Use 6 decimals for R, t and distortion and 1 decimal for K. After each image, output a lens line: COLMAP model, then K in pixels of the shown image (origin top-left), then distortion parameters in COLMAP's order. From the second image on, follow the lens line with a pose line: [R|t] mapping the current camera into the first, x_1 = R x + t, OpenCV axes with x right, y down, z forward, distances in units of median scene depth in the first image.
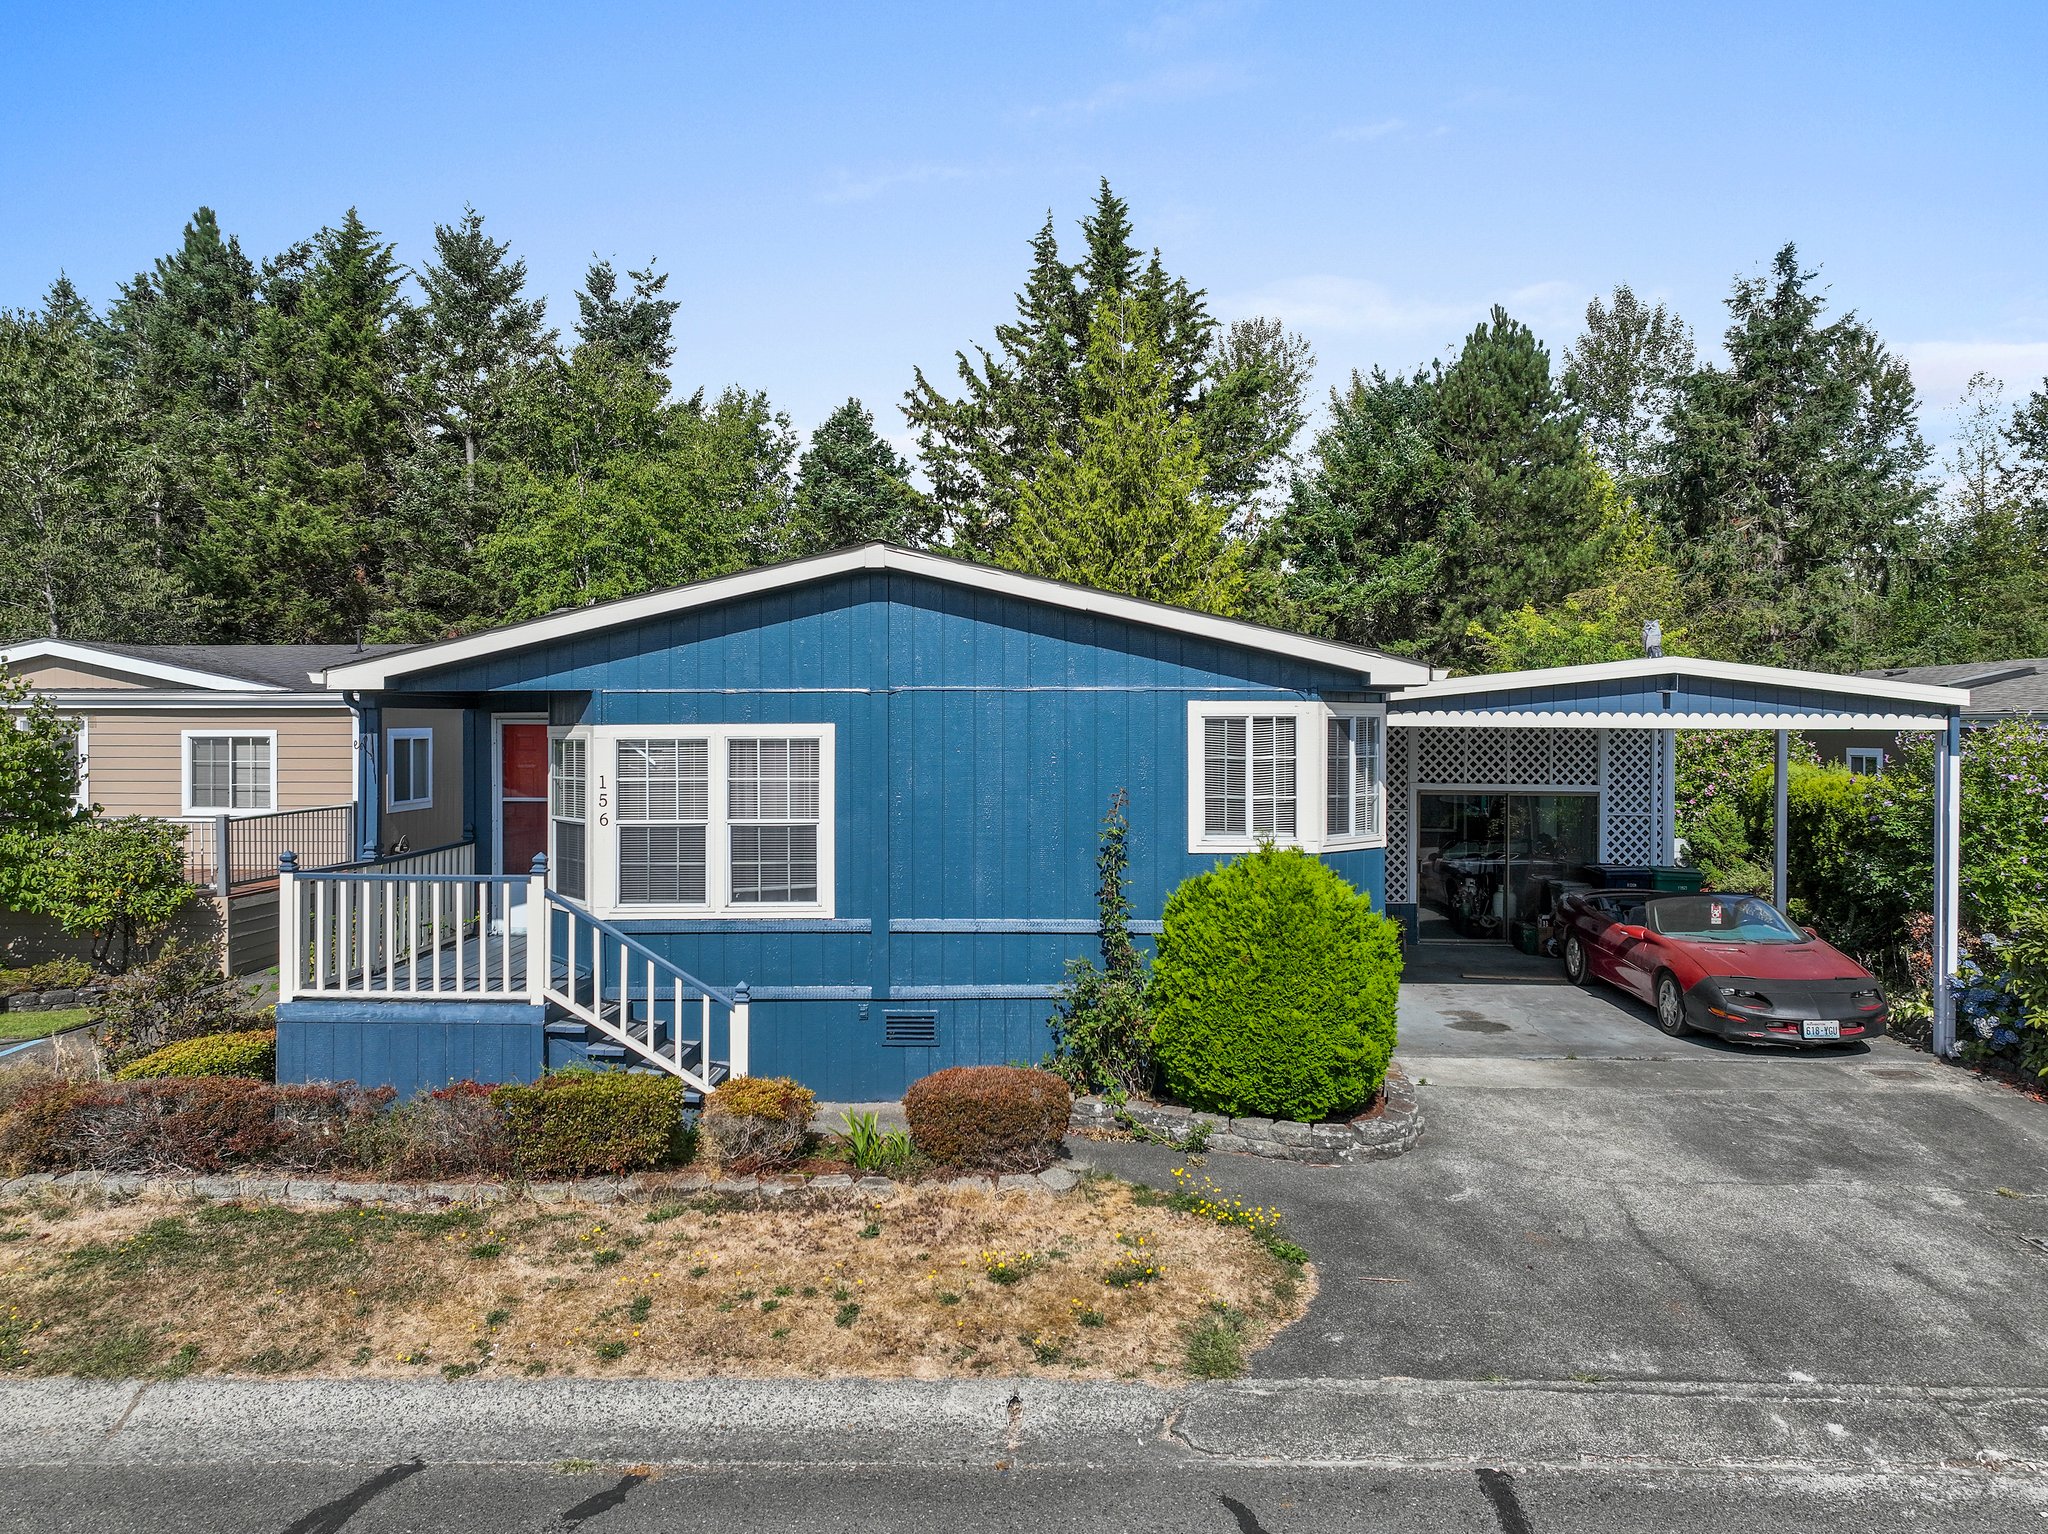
lens RADIAL K [[1464.5, 0, 1034.6], [0, 1464.5, 753.6], [0, 0, 1]] dist [0.002180, 0.005273]
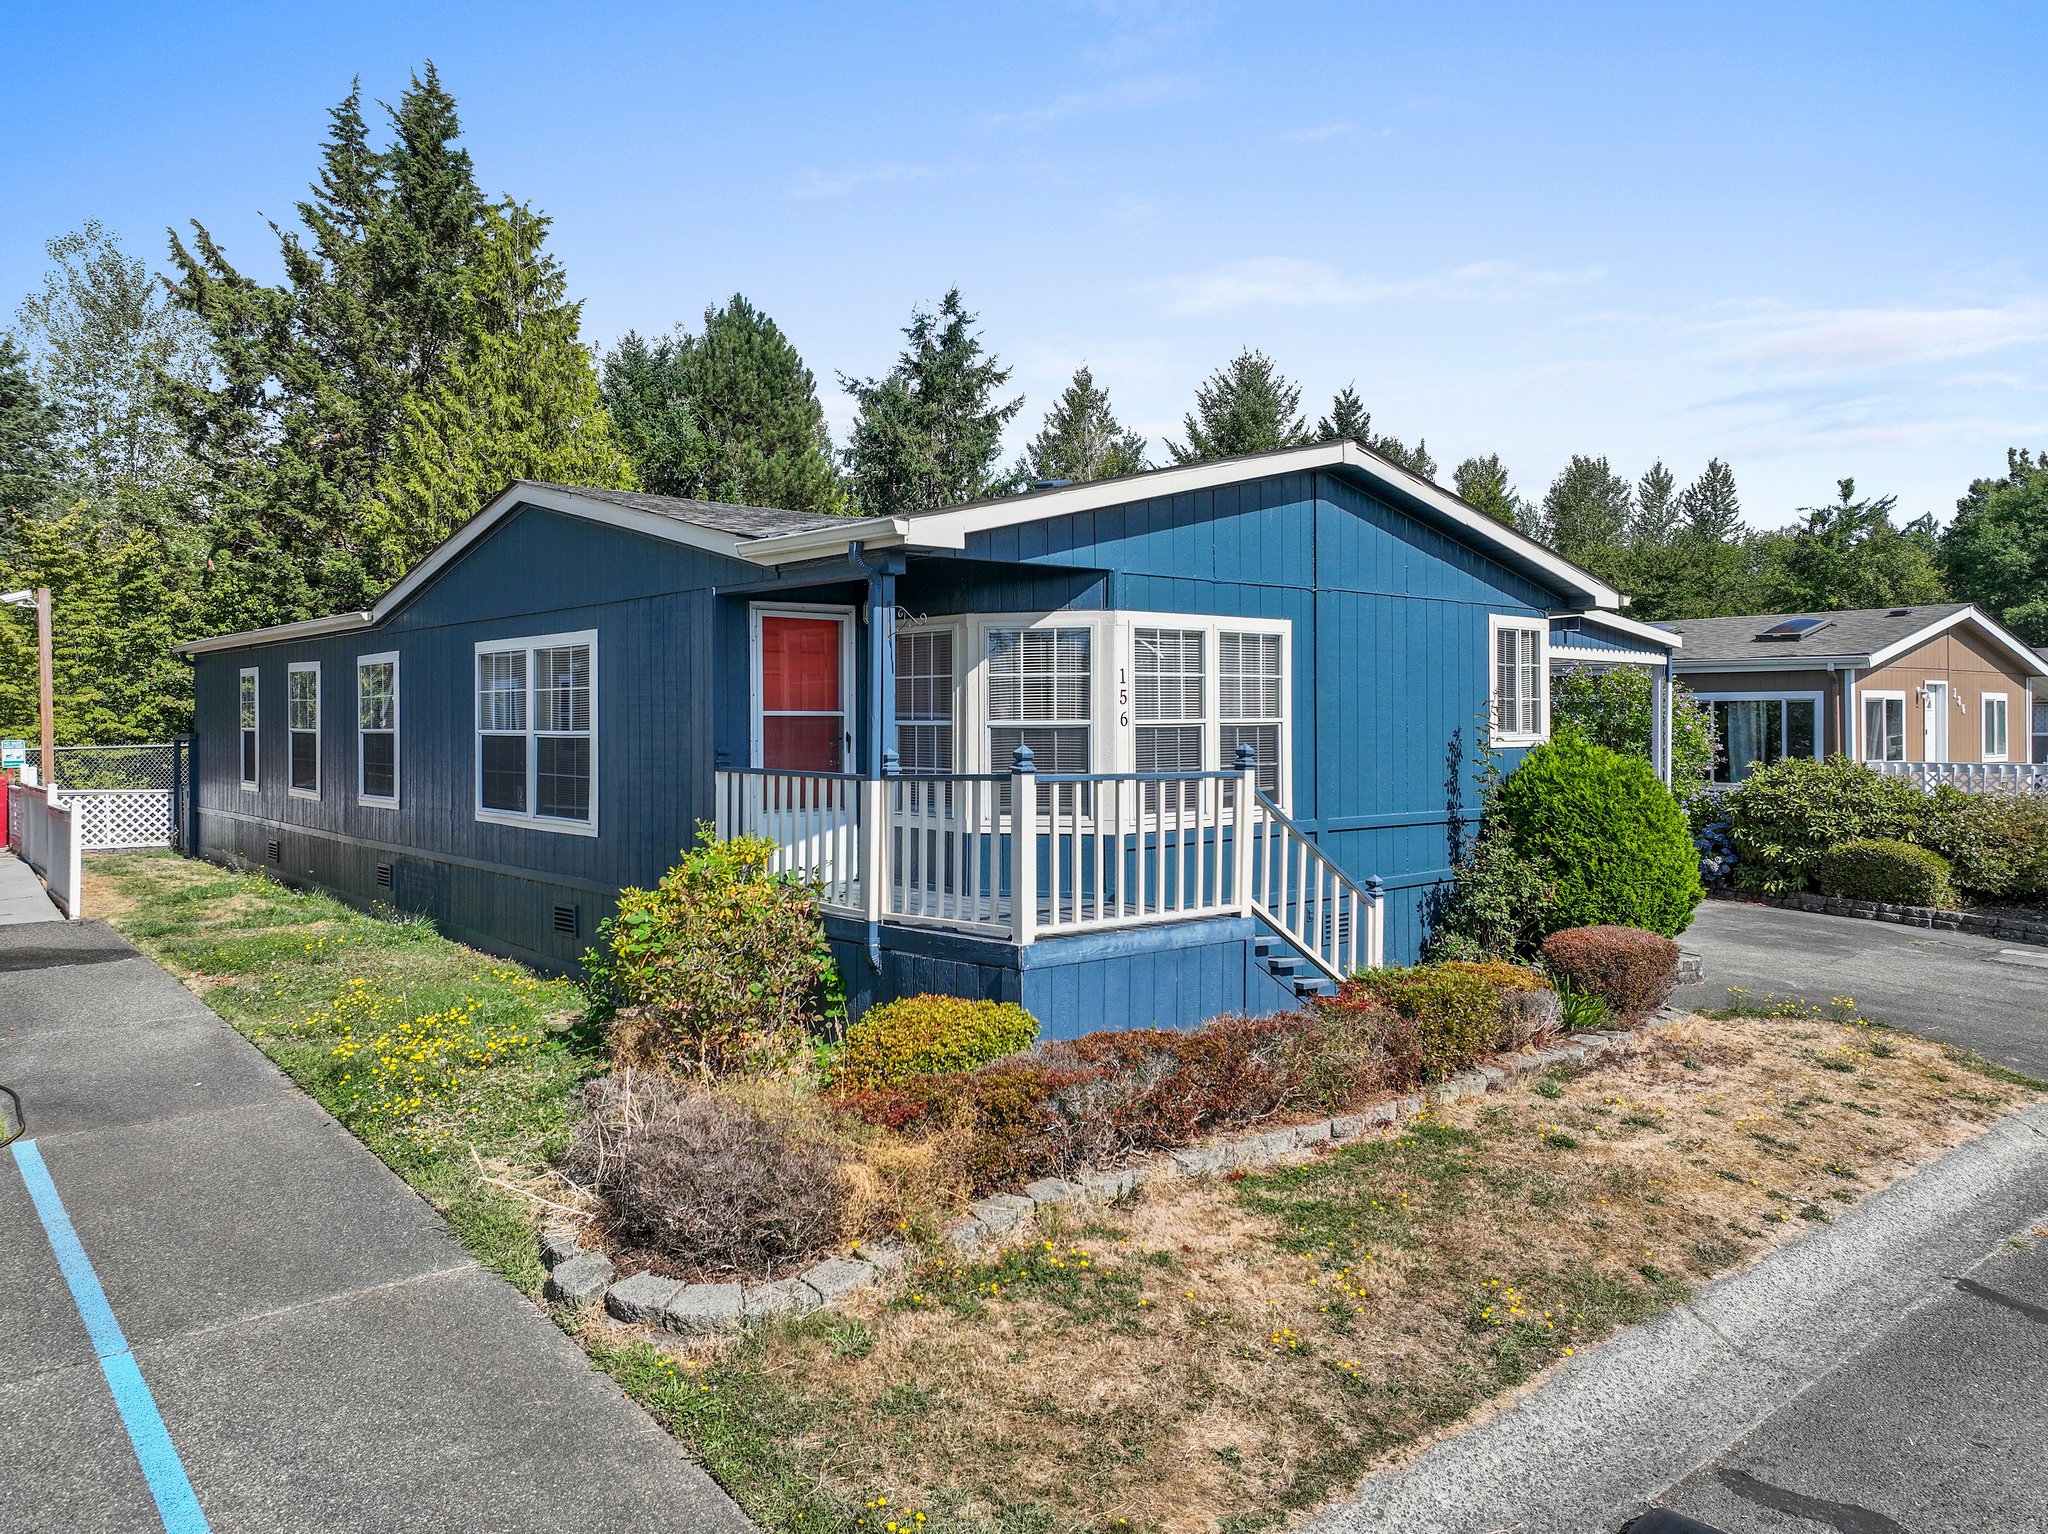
lens RADIAL K [[1464.5, 0, 1028.0], [0, 1464.5, 757.1], [0, 0, 1]] dist [0.002180, 0.005273]
pose [[0.745665, -0.018156, 0.666074, -0.919968], [0.016504, 0.999825, 0.008777, 0.059129], [-0.666117, 0.004448, 0.745834, 0.389107]]
